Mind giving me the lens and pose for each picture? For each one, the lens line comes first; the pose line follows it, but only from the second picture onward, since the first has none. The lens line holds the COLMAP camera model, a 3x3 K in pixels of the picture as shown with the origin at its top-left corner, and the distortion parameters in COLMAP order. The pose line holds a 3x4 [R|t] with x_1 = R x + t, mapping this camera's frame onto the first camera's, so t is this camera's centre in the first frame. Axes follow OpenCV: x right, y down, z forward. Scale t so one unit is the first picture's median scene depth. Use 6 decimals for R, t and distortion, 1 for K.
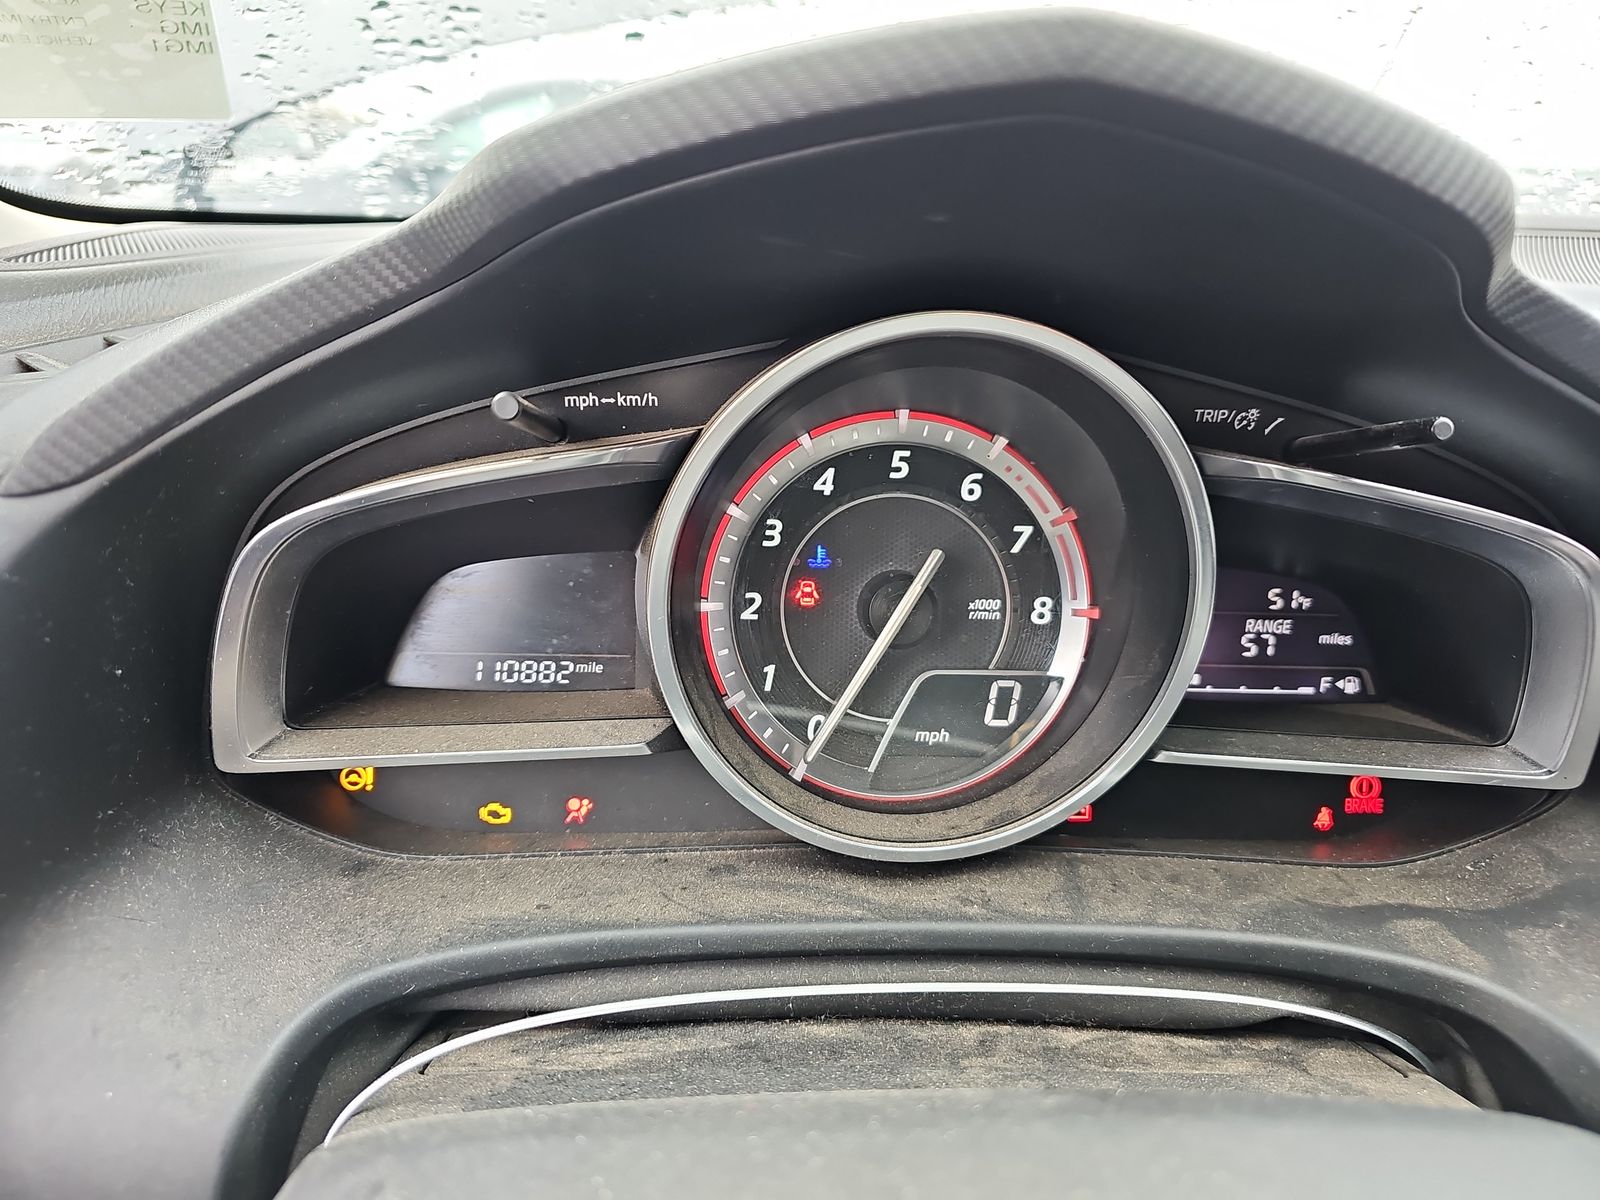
lens RADIAL K [[1060.8, 0, 788.3], [0, 1060.8, 600.1], [0, 0, 1]] dist [0.020900, -0.001374]
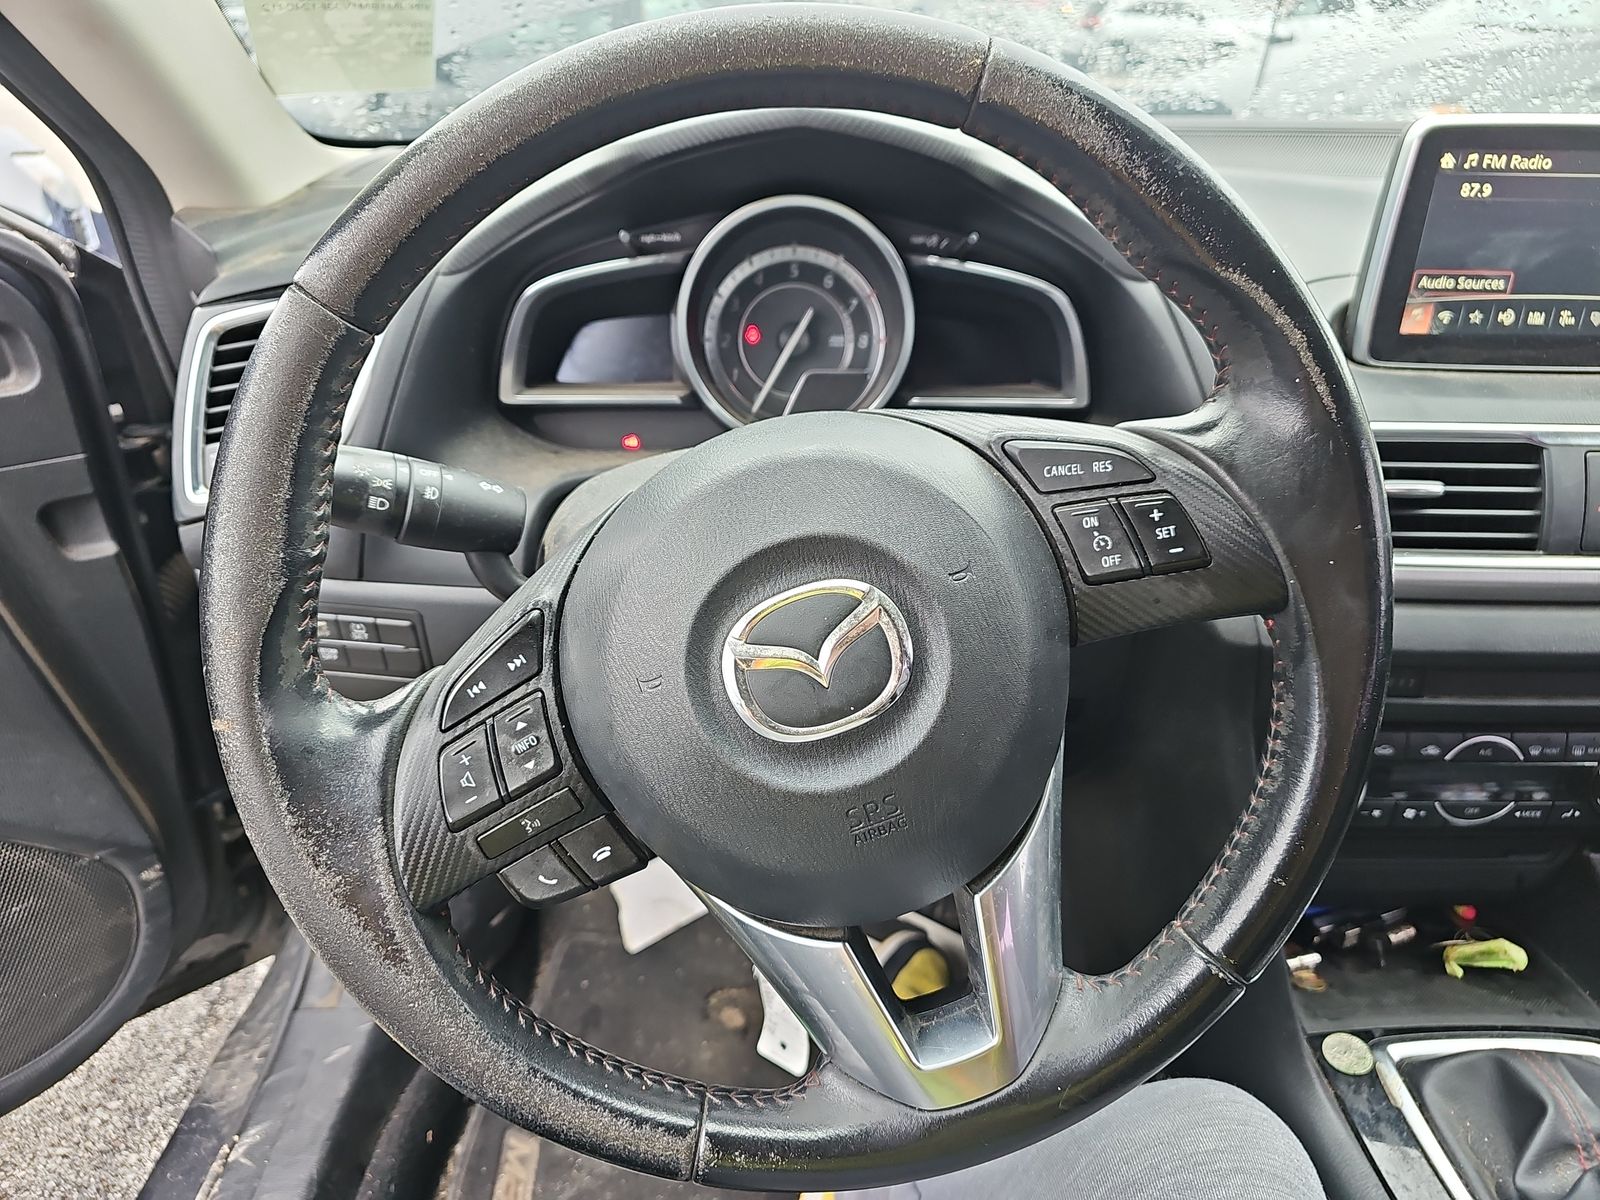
lens RADIAL K [[1060.8, 0, 788.3], [0, 1060.8, 600.1], [0, 0, 1]] dist [0.020900, -0.001374]
pose [[0.999723, -0.011668, -0.020461, 0.130606], [0.013669, 0.994840, 0.100526, 0.319026], [0.019183, -0.100778, 0.994724, -1.197811]]
